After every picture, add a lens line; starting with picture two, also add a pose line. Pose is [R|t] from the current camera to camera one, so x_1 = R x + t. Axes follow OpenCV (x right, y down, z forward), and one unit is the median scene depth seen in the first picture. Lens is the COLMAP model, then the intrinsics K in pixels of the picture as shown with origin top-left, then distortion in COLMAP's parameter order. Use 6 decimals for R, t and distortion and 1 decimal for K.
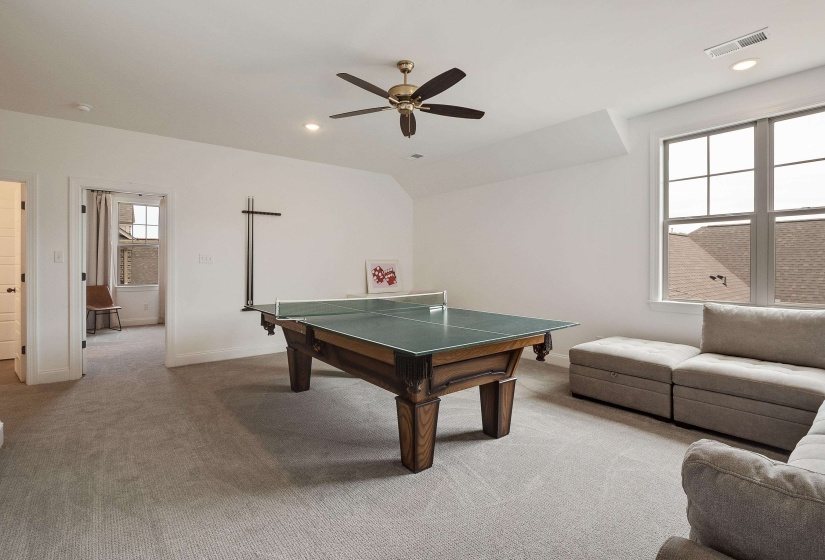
lens RADIAL K [[401.9, 0, 409.5], [0, 401.9, 278.6], [0, 0, 1]] dist [-0.004478, -0.001686]
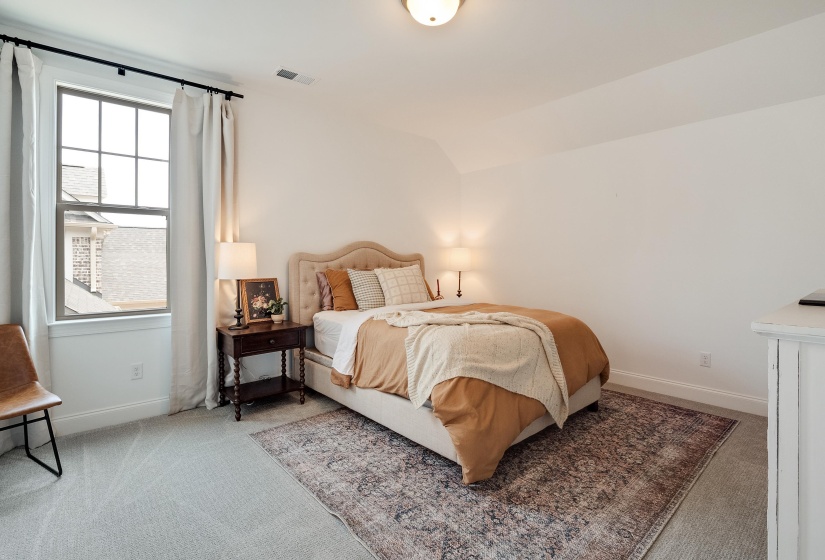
lens RADIAL K [[401.9, 0, 409.5], [0, 401.9, 278.6], [0, 0, 1]] dist [-0.004478, -0.001686]
pose [[0.998985, -0.000402, 0.045039, -0.416254], [0.000063, 0.999972, 0.007519, -0.020240], [-0.045040, -0.007508, 0.998957, 0.608491]]
